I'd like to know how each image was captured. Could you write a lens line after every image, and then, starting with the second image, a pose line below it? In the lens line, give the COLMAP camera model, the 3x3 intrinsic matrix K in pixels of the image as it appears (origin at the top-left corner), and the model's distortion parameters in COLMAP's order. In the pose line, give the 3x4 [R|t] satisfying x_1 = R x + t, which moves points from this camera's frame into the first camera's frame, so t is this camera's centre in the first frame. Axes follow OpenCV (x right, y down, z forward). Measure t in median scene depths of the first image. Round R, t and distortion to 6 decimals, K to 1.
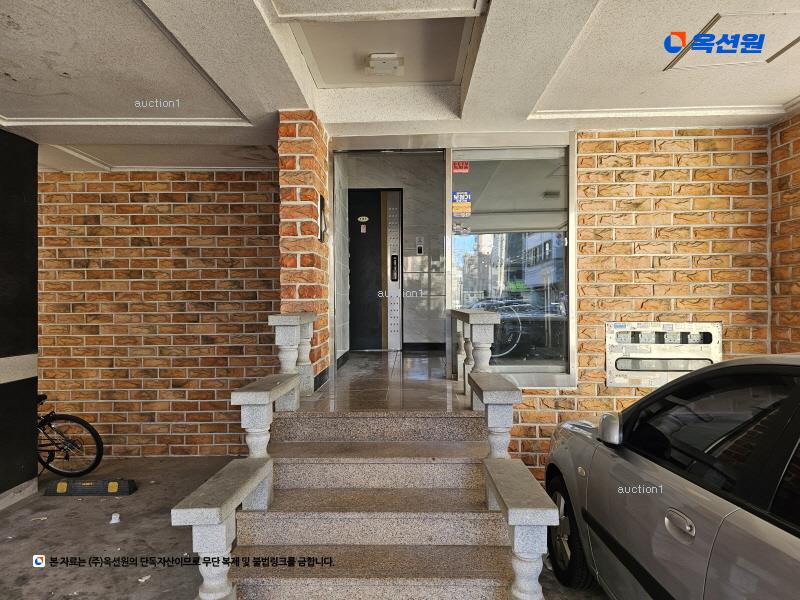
lens RADIAL K [[530.7, 0, 392.7], [0, 530.7, 296.1], [0, 0, 1]] dist [0.099150, -0.083826]
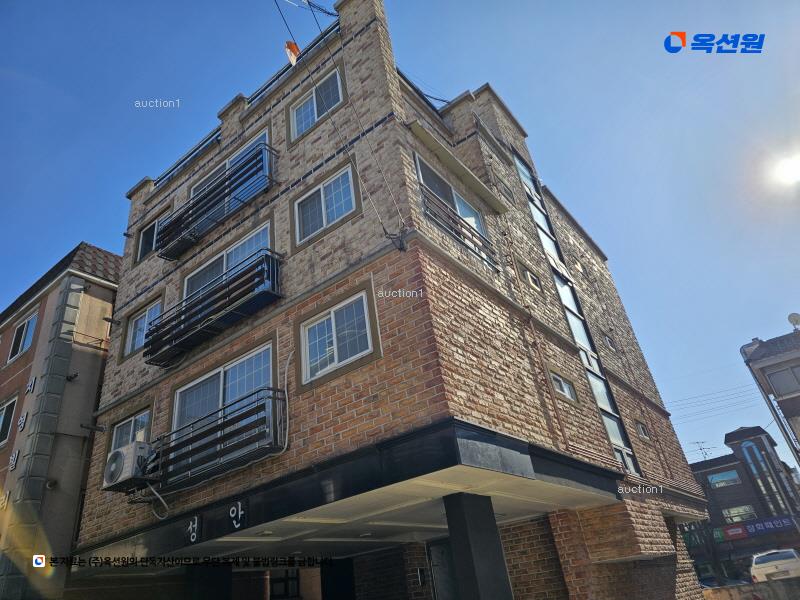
lens RADIAL K [[530.7, 0, 392.7], [0, 530.7, 296.1], [0, 0, 1]] dist [0.099150, -0.083826]
pose [[0.800064, -0.380435, -0.463861, 1.665687], [0.127478, 0.863363, -0.488214, -0.040063], [0.586215, 0.331470, 0.739243, -1.779003]]
